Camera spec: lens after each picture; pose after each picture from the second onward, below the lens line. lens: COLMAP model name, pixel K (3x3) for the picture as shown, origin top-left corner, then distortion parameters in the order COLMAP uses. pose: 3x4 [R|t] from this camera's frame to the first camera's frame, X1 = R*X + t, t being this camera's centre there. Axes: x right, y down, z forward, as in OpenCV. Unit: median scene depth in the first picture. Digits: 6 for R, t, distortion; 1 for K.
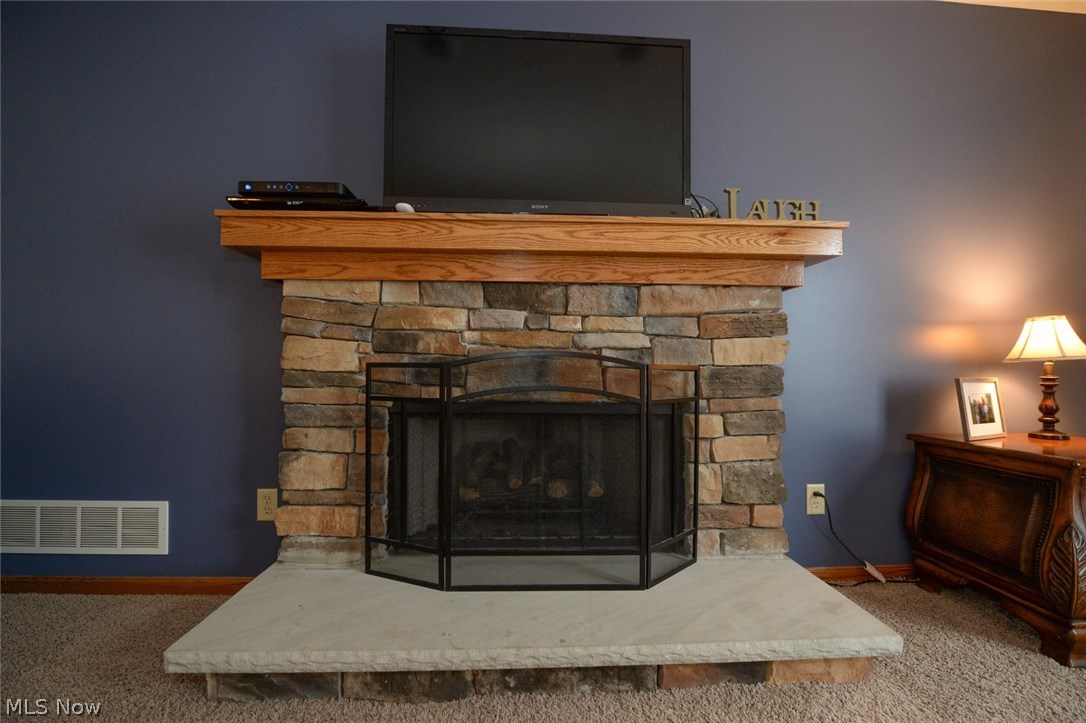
lens RADIAL K [[435.6, 0, 546.1], [0, 435.6, 365.5], [0, 0, 1]] dist [-0.014037, -0.001337]
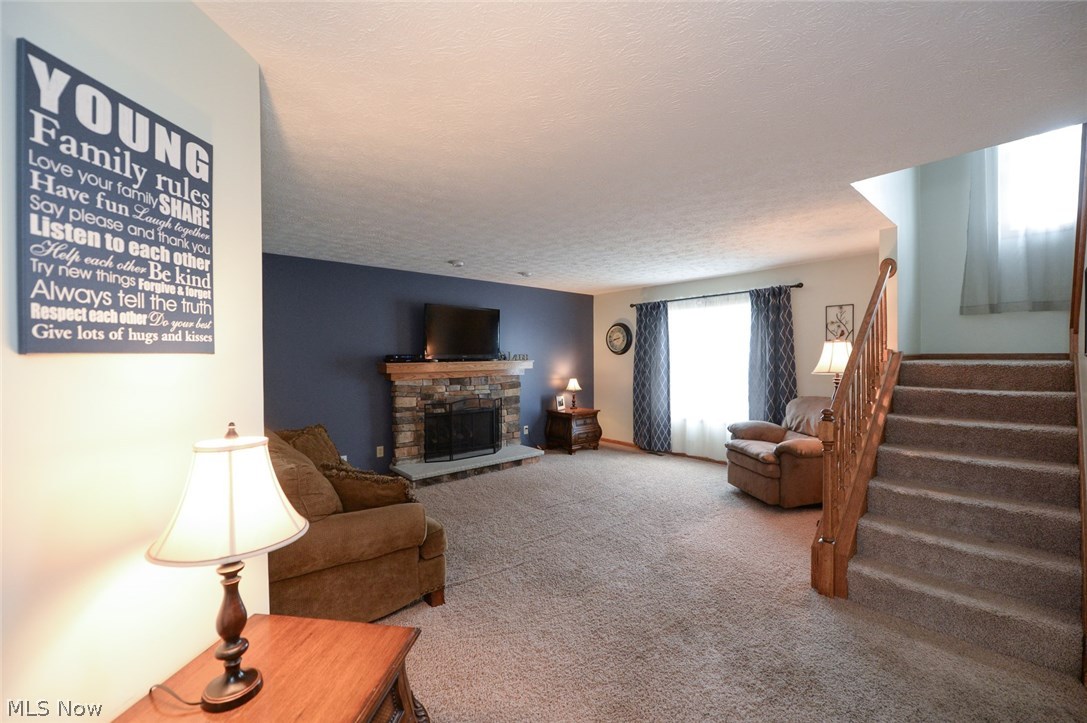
lens RADIAL K [[433.7, 0, 540.8], [0, 433.7, 359.4], [0, 0, 1]] dist [-0.013704, -0.002475]
pose [[0.791965, -0.015744, 0.610363, -1.678329], [0.000561, 0.999686, 0.025059, -0.423950], [-0.610566, -0.019503, 0.791725, -2.193246]]
